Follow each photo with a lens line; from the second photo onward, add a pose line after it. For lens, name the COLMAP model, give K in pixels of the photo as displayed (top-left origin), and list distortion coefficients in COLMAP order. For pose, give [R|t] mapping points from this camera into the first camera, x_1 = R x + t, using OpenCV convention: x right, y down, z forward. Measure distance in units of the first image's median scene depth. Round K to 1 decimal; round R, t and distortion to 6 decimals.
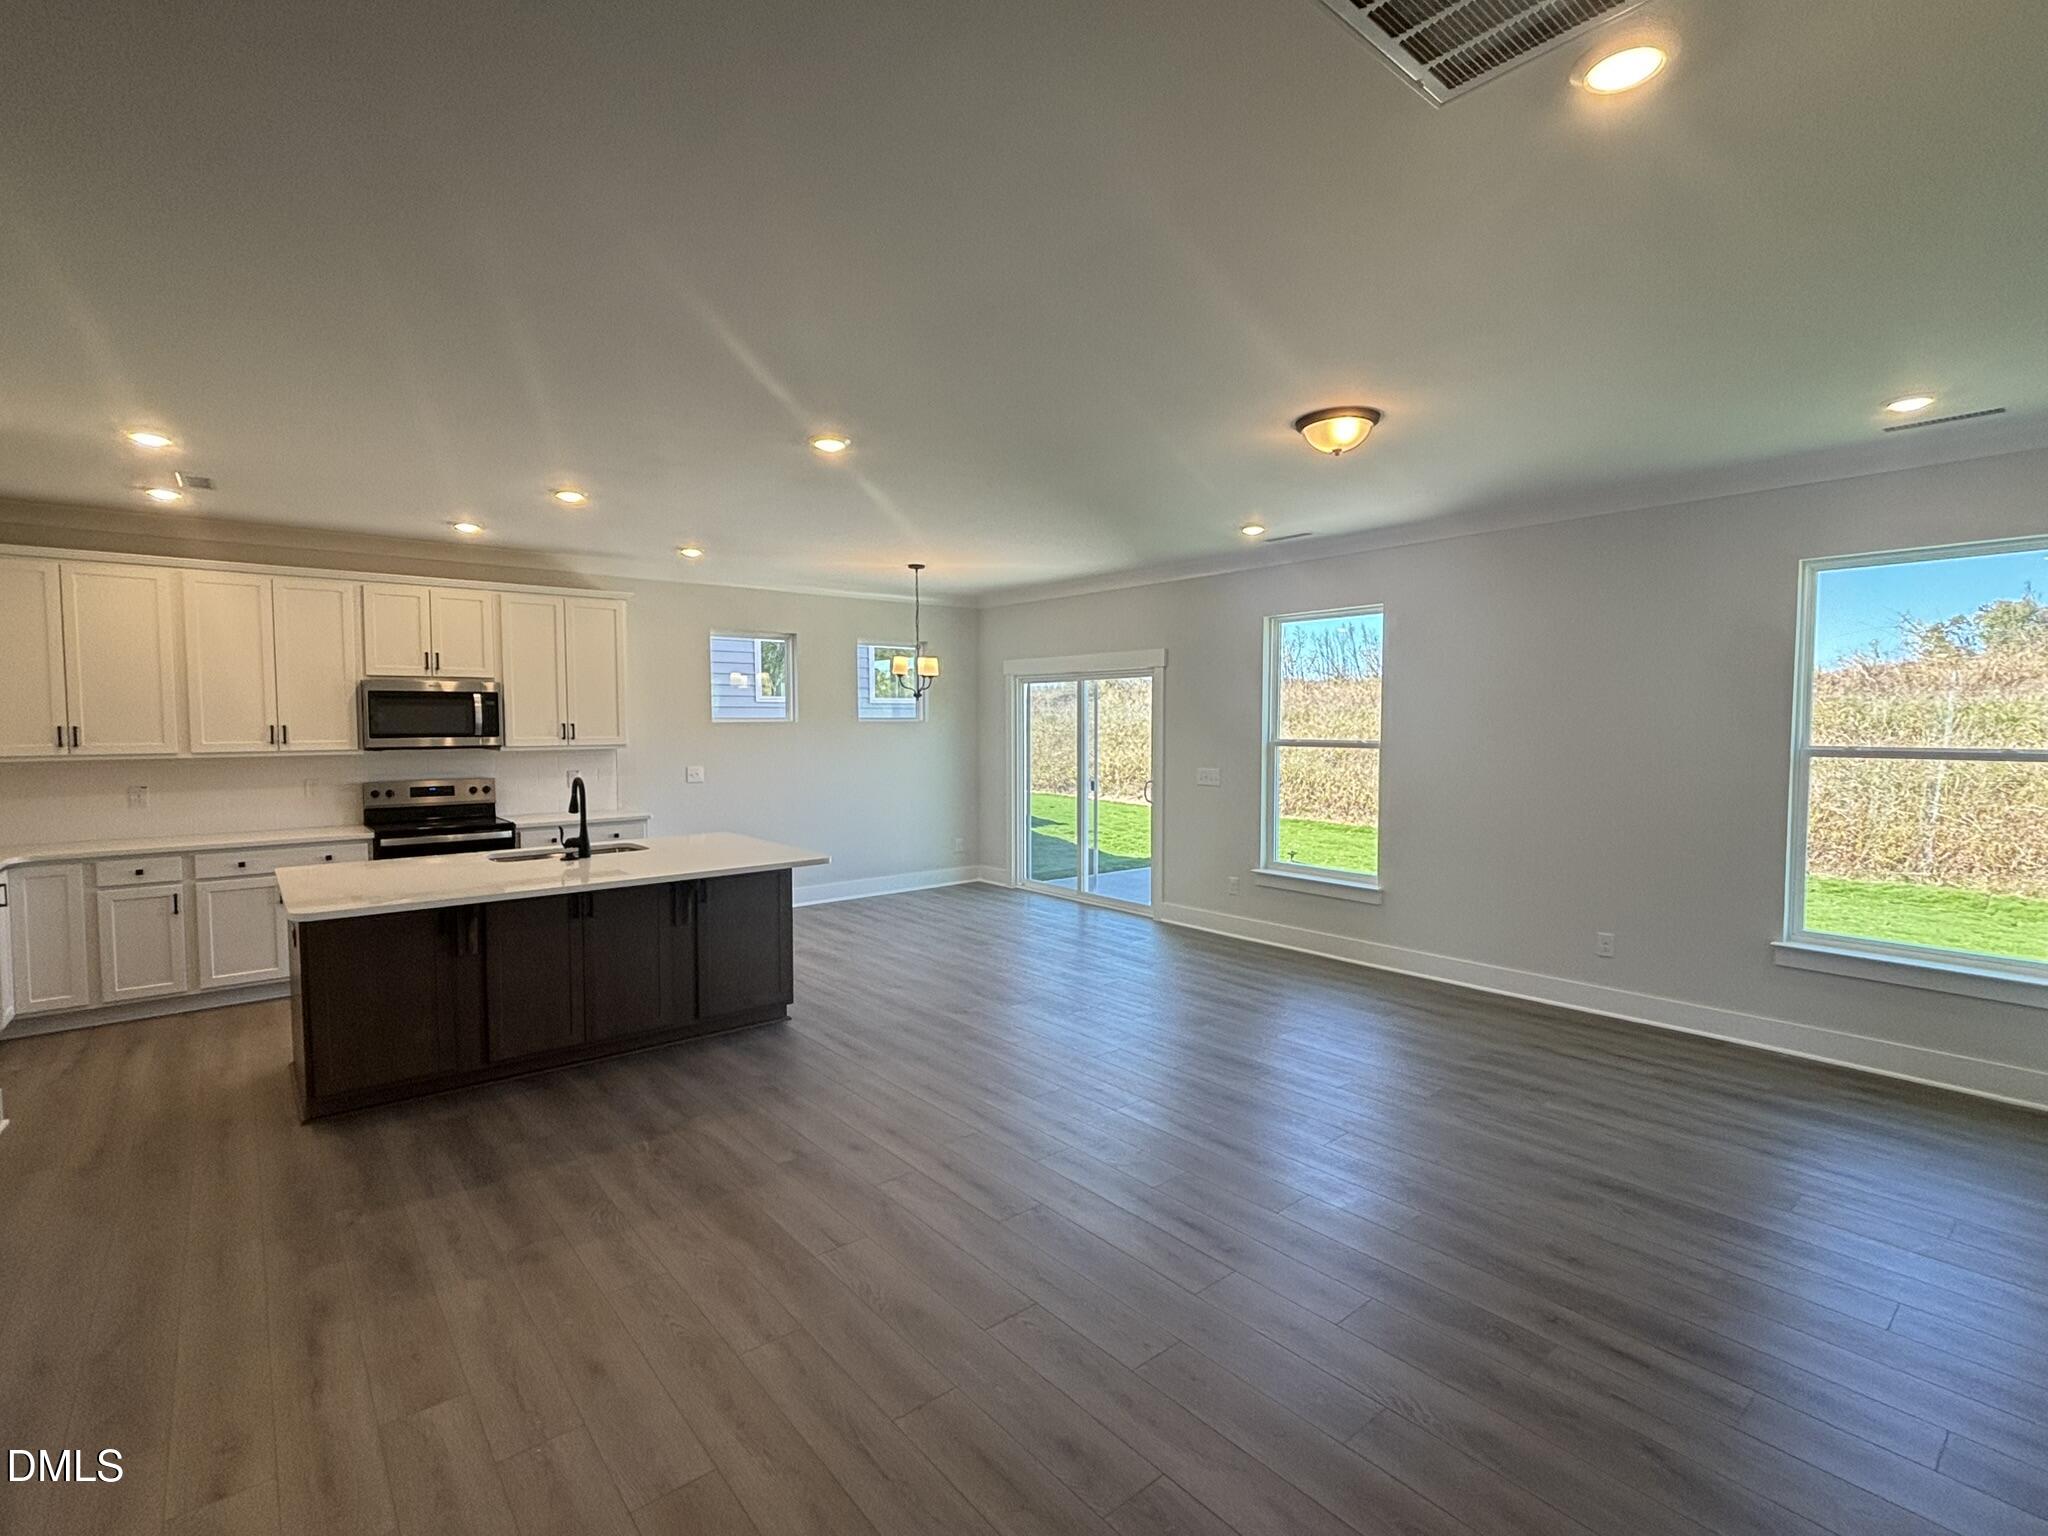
lens RADIAL K [[939.9, 0, 1007.9], [0, 939.9, 761.4], [0, 0, 1]] dist [0.011323, -0.001303]
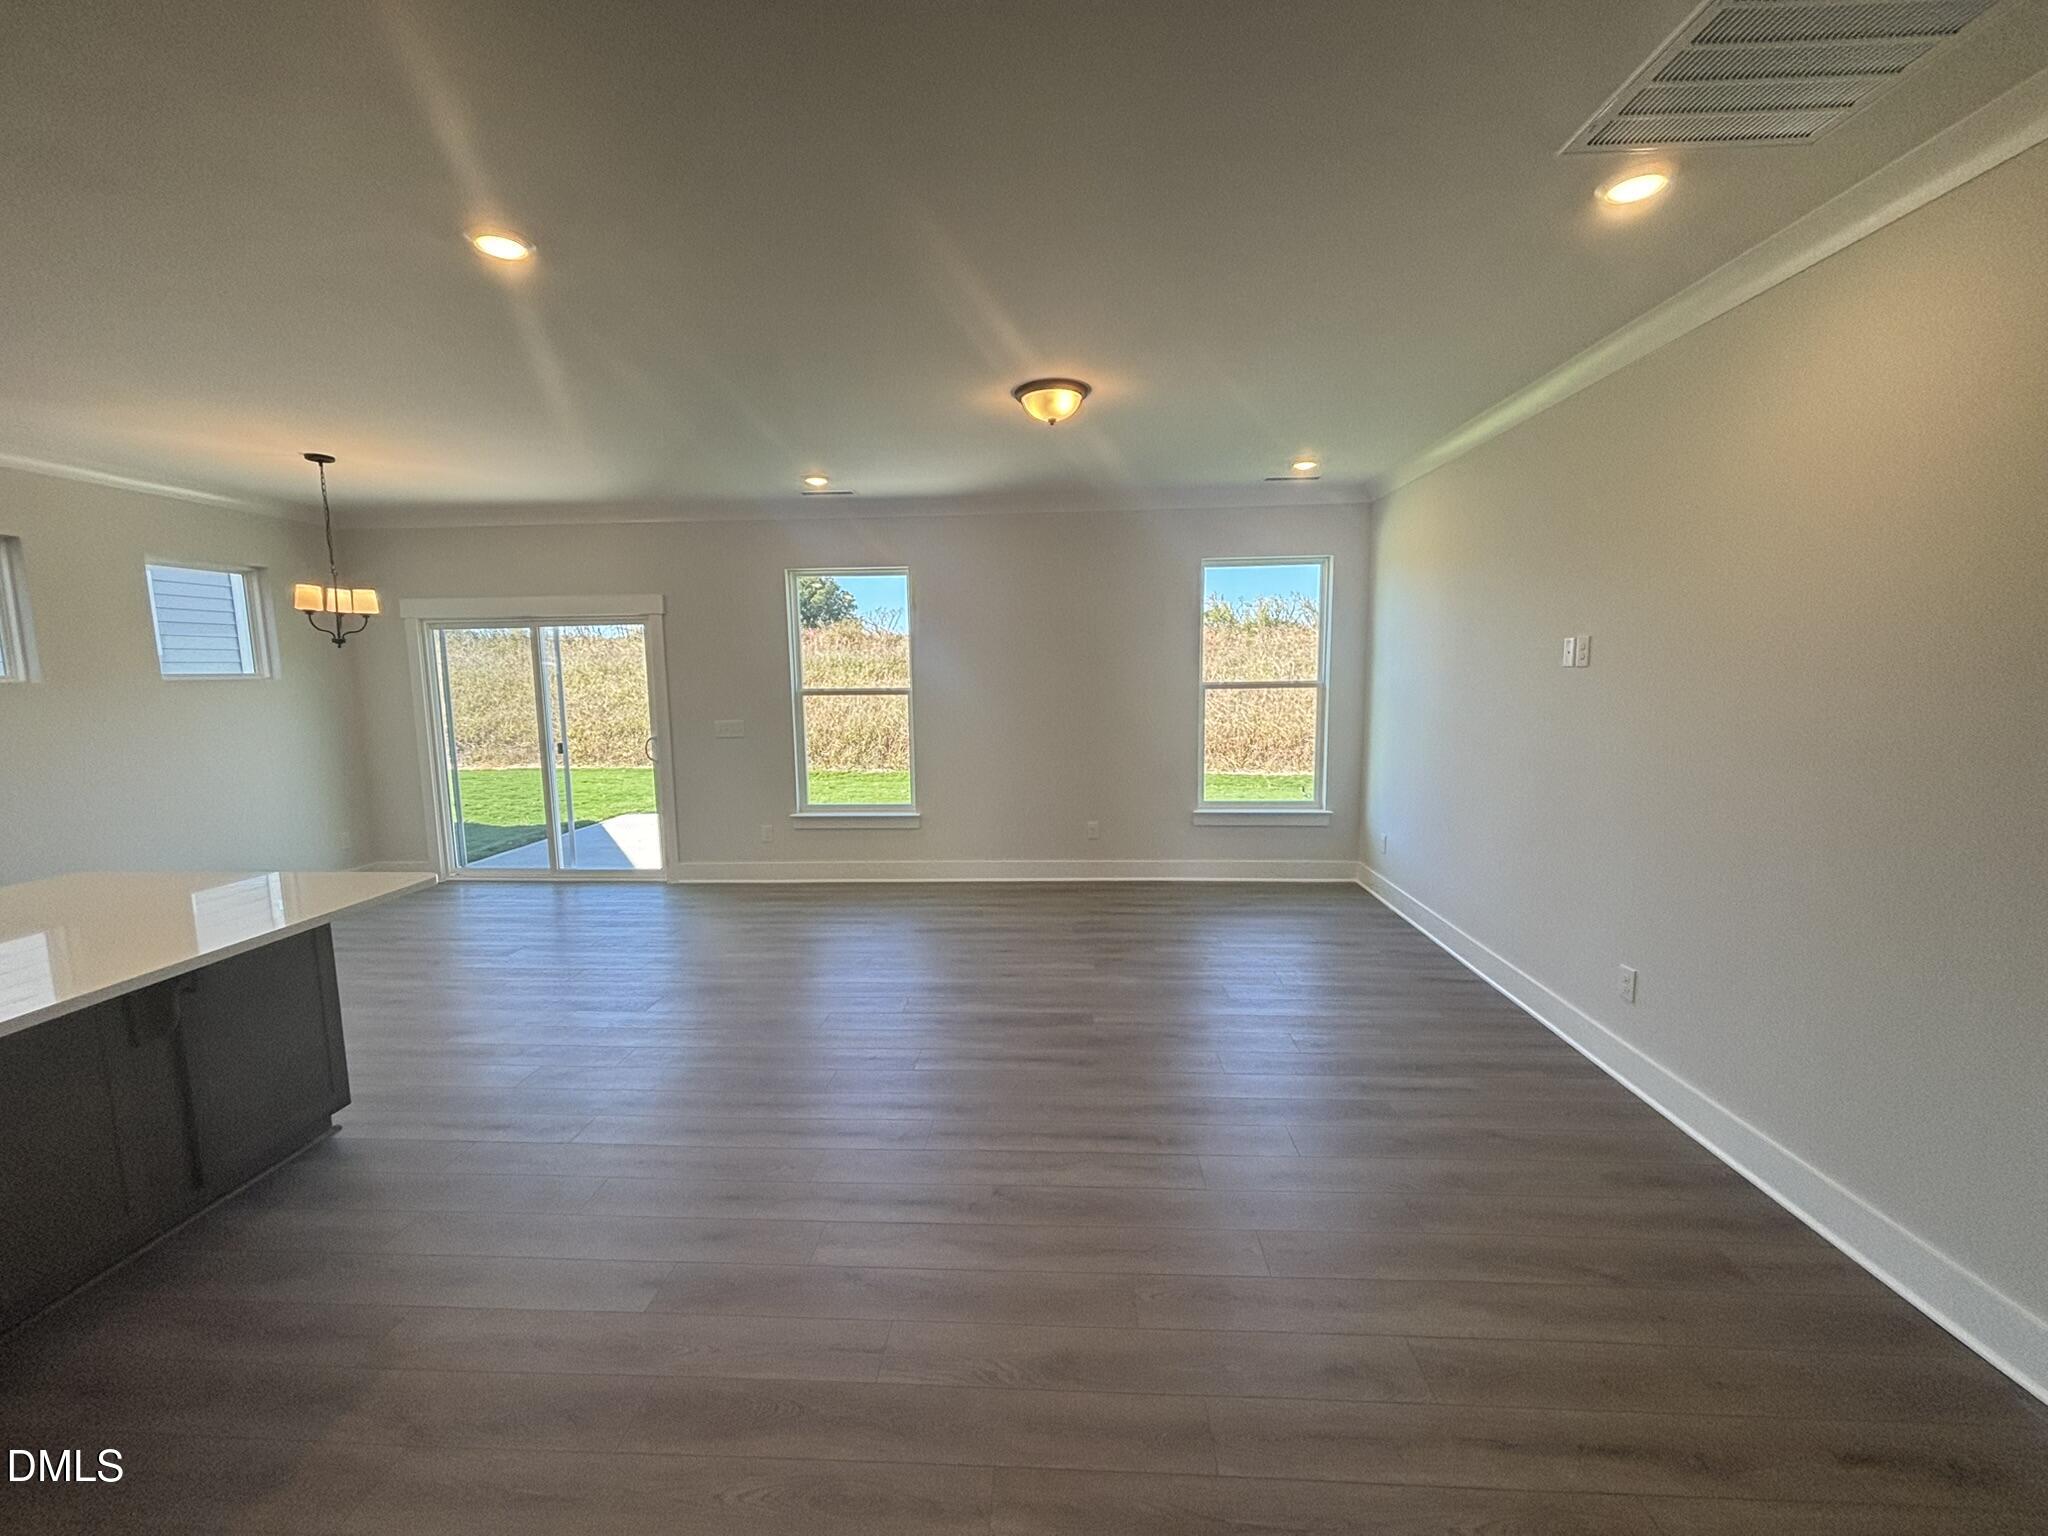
lens RADIAL K [[825.6, 0, 1005.1], [0, 825.6, 767.6], [0, 0, 1]] dist [0.005678, -0.001158]
pose [[0.682935, -0.096388, 0.724092, -0.249990], [0.046479, 0.994981, 0.088610, -0.007672], [-0.728999, -0.026860, 0.683988, 0.216018]]
